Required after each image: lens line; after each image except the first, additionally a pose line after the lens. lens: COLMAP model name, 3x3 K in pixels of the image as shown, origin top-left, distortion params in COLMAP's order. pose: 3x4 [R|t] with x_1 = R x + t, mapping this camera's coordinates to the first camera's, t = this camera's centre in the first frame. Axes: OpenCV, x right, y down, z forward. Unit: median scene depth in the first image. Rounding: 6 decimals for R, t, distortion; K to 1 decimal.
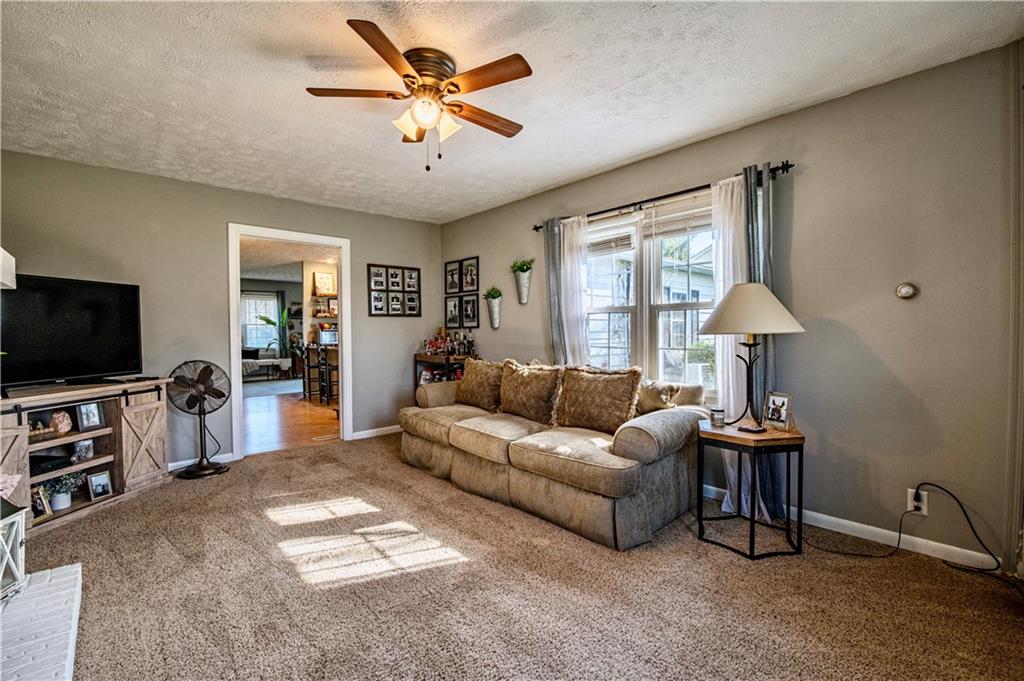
lens RADIAL K [[447.2, 0, 513.3], [0, 447.2, 343.2], [0, 0, 1]] dist [-0.009820, -0.004917]
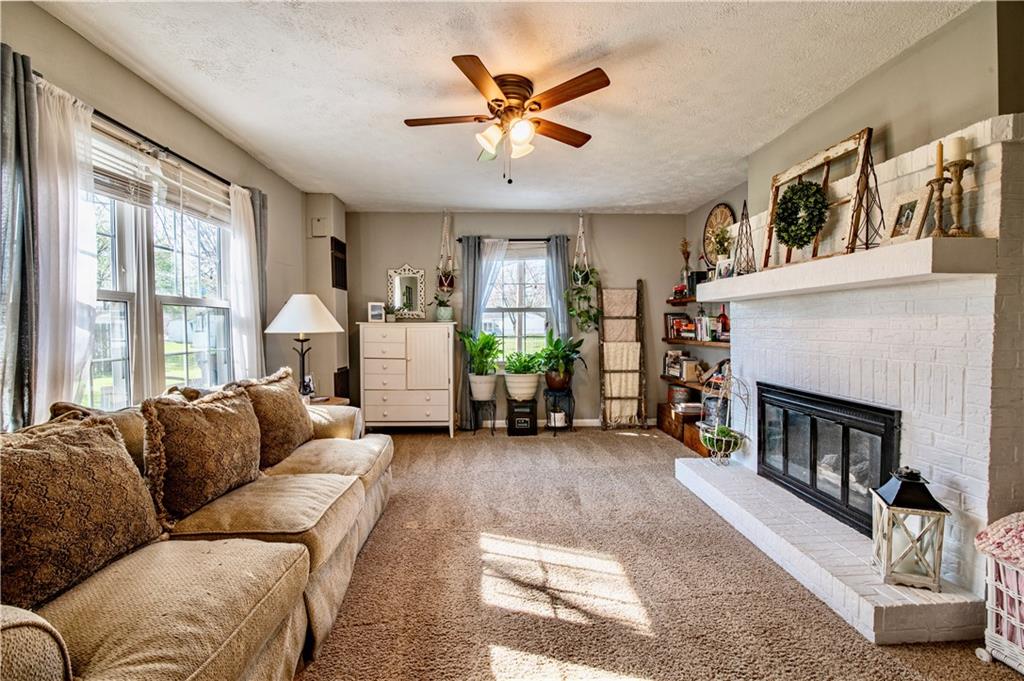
lens RADIAL K [[447.2, 0, 506.2], [0, 447.2, 338.5], [0, 0, 1]] dist [-0.009820, -0.004917]
pose [[-0.758972, -0.008251, 0.651071, -0.585738], [0.030217, 0.998396, 0.047878, -0.035710], [-0.650421, 0.056012, -0.757506, 1.205538]]
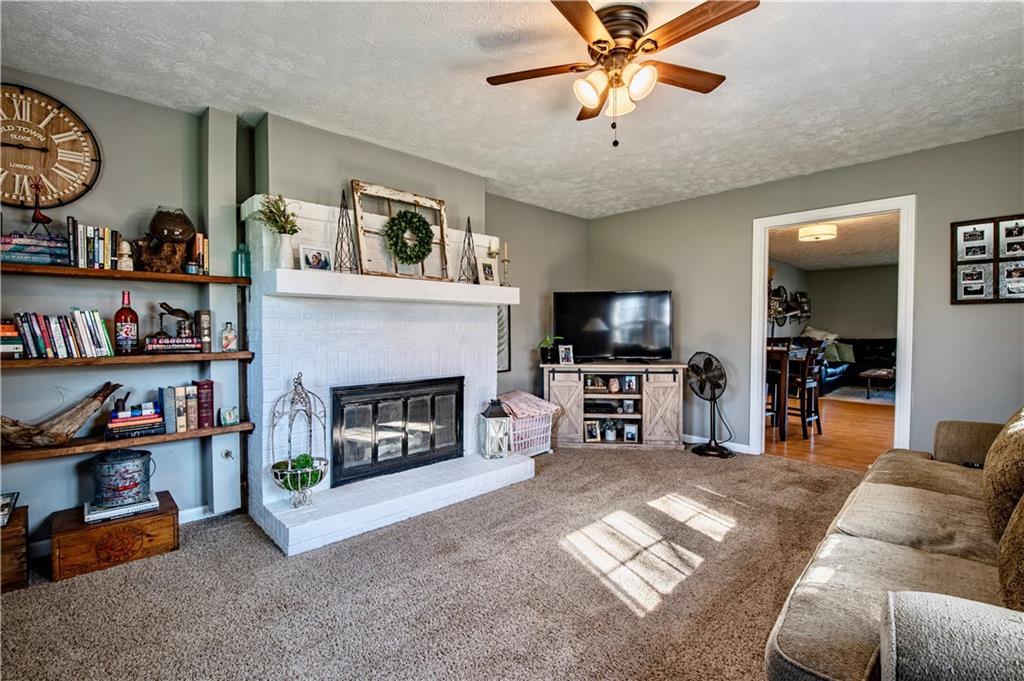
lens RADIAL K [[447.2, 0, 497.1], [0, 447.2, 343.6], [0, 0, 1]] dist [-0.009820, -0.004917]
pose [[-0.004791, 0.044350, -0.999005, 0.454632], [-0.027959, 0.998620, 0.044467, -0.019530], [0.999598, 0.028145, -0.003544, 0.500053]]
